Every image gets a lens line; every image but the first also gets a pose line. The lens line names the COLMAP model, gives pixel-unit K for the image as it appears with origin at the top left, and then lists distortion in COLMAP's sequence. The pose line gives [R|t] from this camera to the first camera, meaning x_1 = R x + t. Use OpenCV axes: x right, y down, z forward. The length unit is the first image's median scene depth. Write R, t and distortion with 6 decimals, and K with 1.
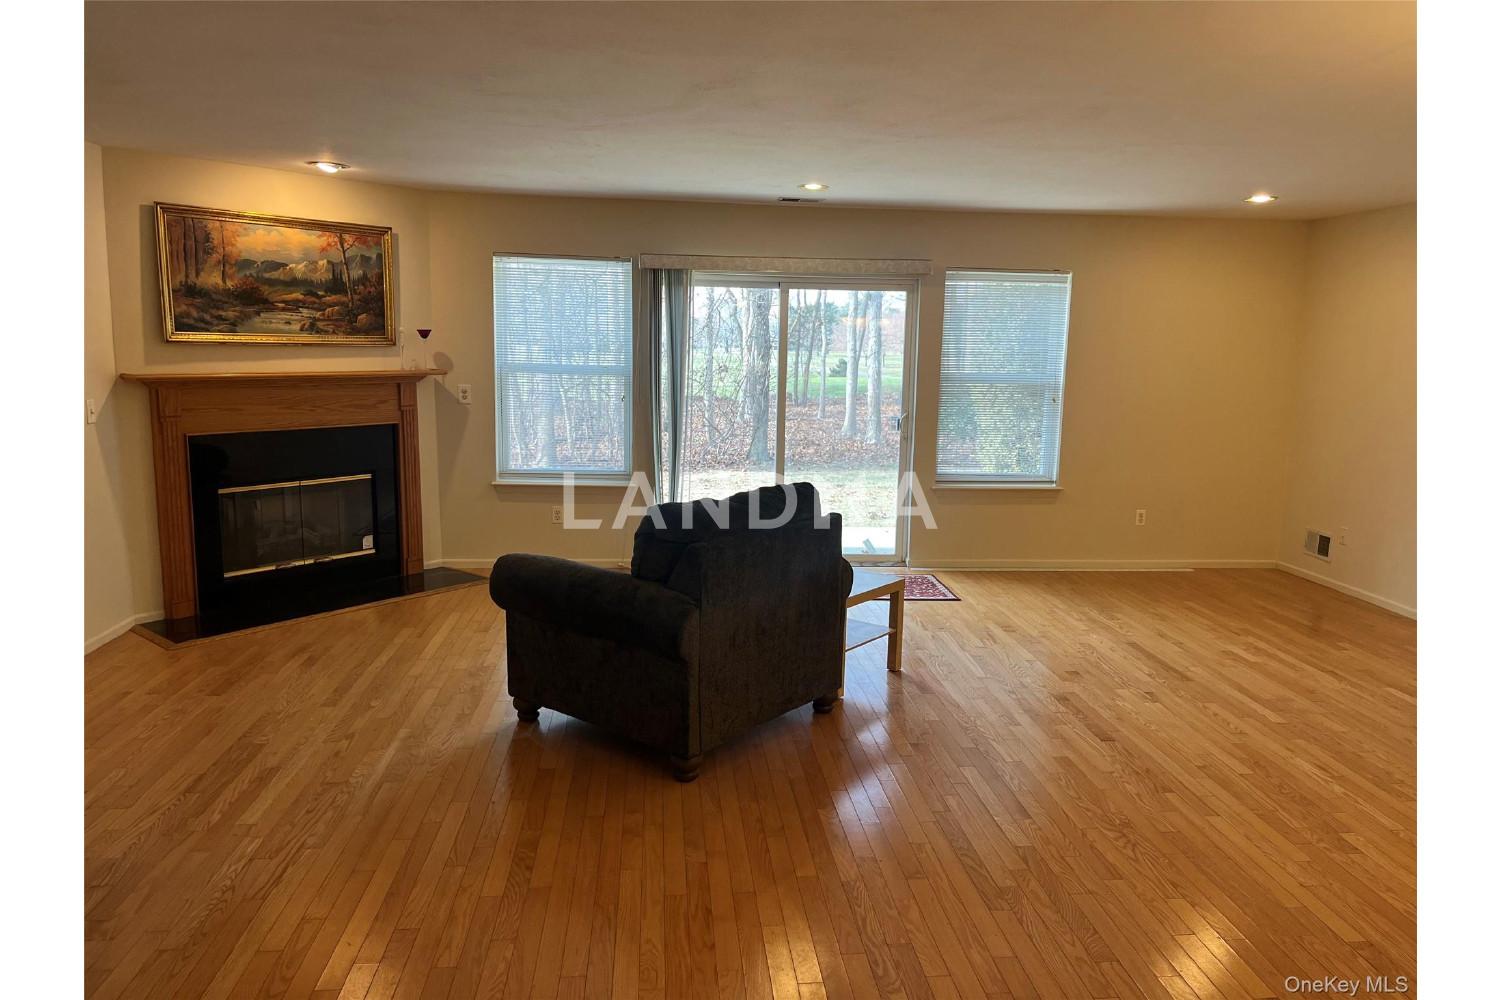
lens RADIAL K [[998.2, 0, 750.0], [0, 998.2, 500.0], [0, 0, 1]] dist [0.048428, -0.082281]
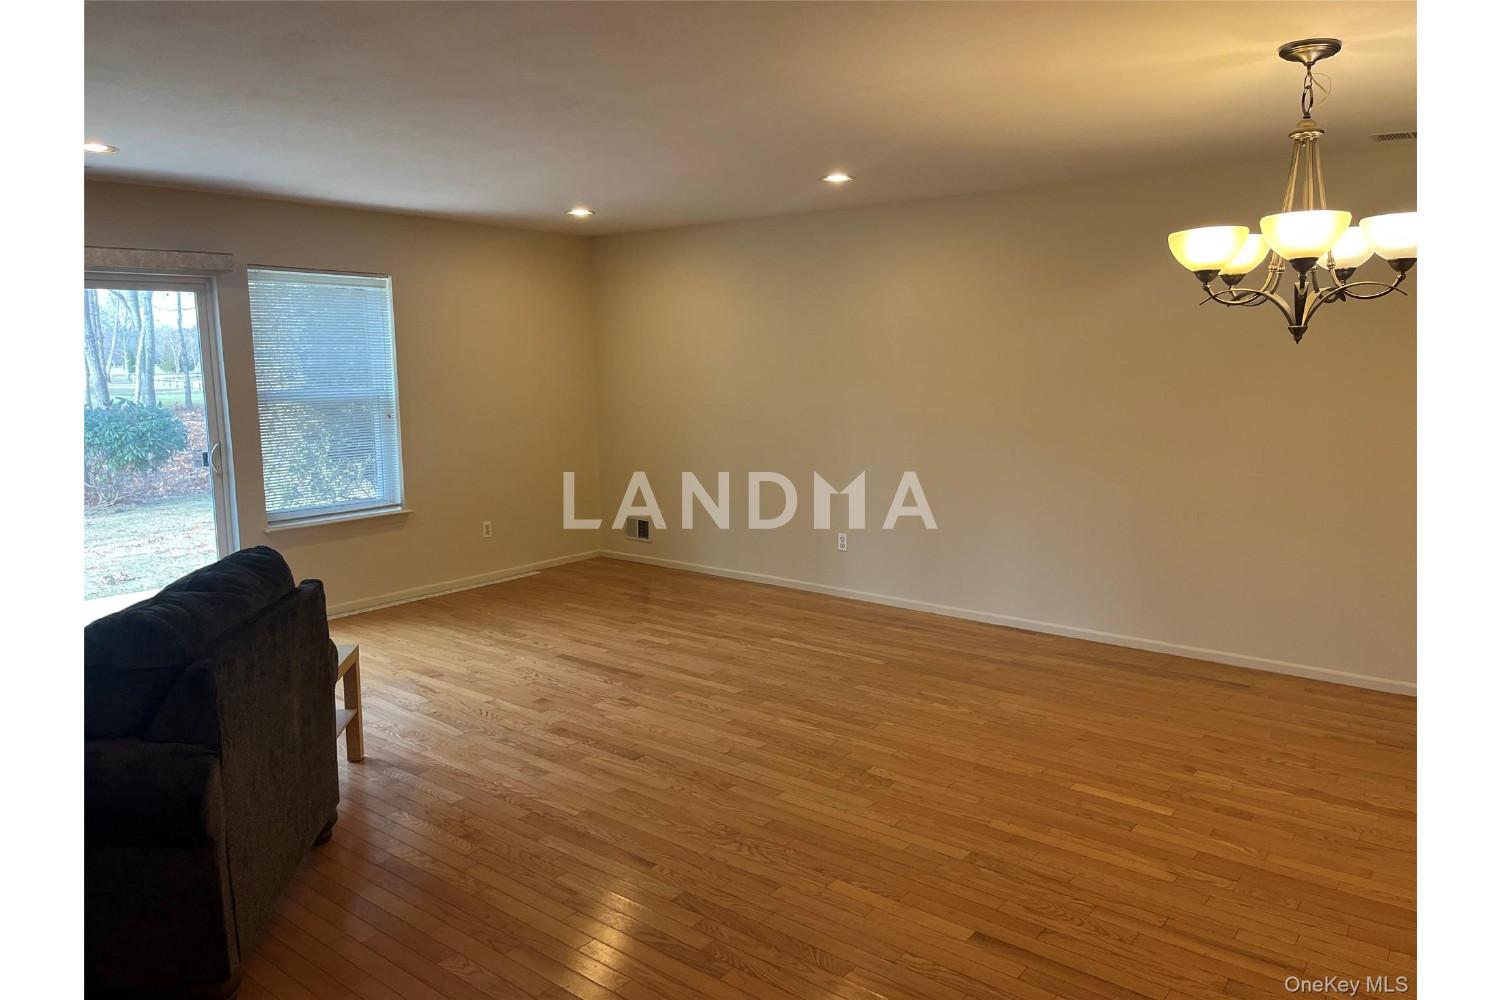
lens RADIAL K [[998.2, 0, 750.0], [0, 998.2, 500.0], [0, 0, 1]] dist [0.048428, -0.082281]
pose [[0.676368, -0.129359, 0.725115, -0.205021], [0.136262, 0.989440, 0.049412, -0.034455], [-0.723850, 0.065385, 0.686852, 0.201133]]
